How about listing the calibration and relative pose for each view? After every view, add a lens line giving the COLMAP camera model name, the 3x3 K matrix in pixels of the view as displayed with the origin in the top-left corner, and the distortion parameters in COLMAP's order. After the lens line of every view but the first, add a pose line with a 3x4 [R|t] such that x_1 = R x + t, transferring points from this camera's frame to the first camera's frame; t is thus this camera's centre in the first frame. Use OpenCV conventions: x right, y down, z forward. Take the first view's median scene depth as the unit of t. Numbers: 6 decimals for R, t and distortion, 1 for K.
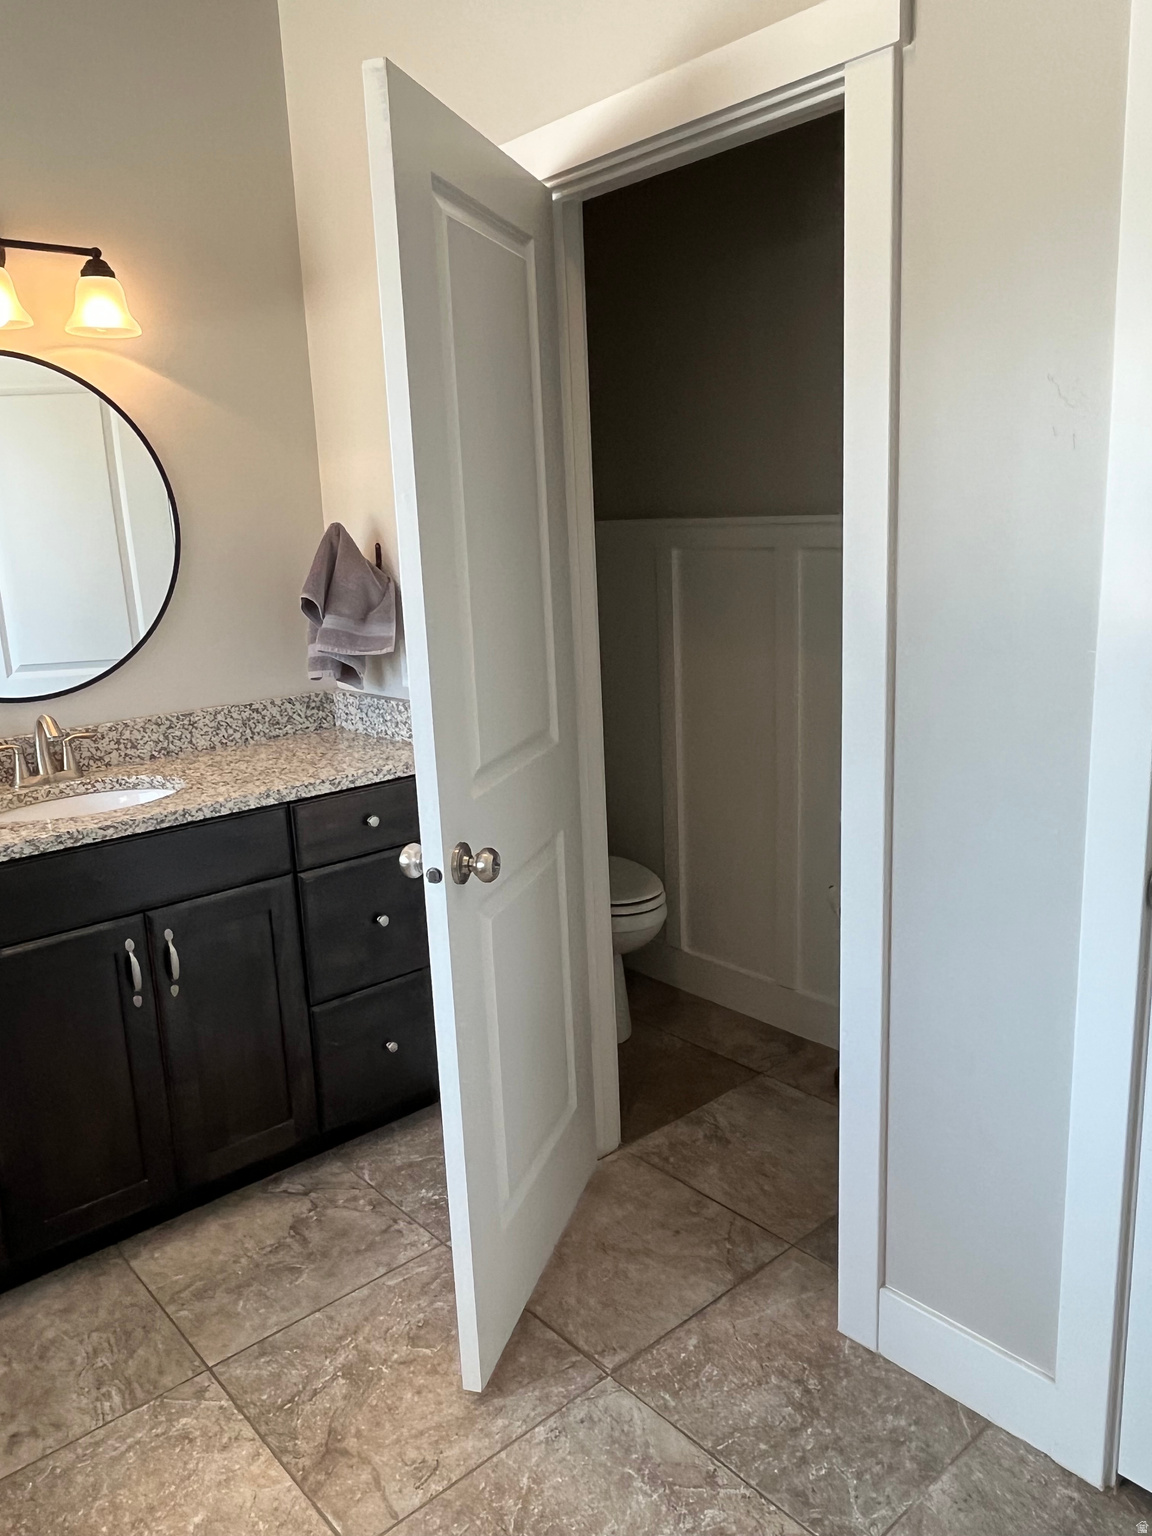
lens RADIAL K [[1126.2, 0, 574.2], [0, 1126.2, 765.7], [0, 0, 1]] dist [-0.002182, -0.004619]
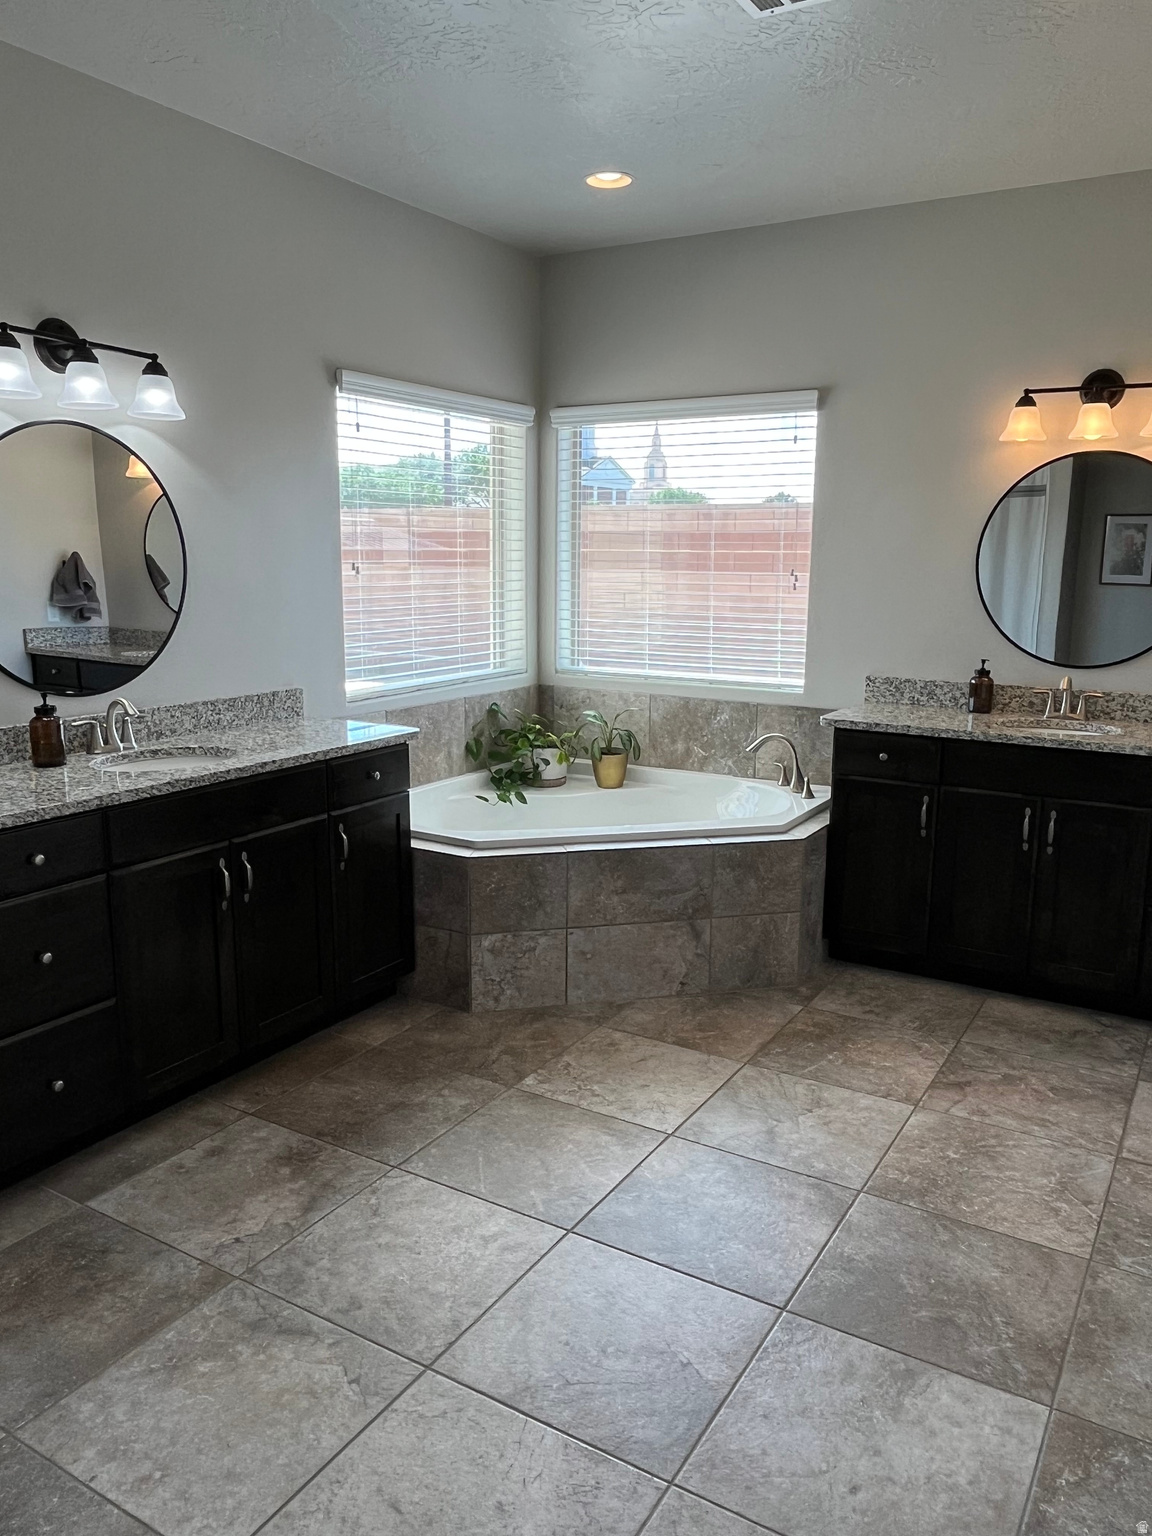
lens RADIAL K [[1126.2, 0, 574.3], [0, 1126.2, 767.9], [0, 0, 1]] dist [-0.002182, -0.004619]
pose [[0.307726, 0.228740, -0.923571, 1.000998], [-0.227667, 0.960177, 0.161950, -0.022581], [0.923836, 0.160430, 0.347548, -0.235748]]
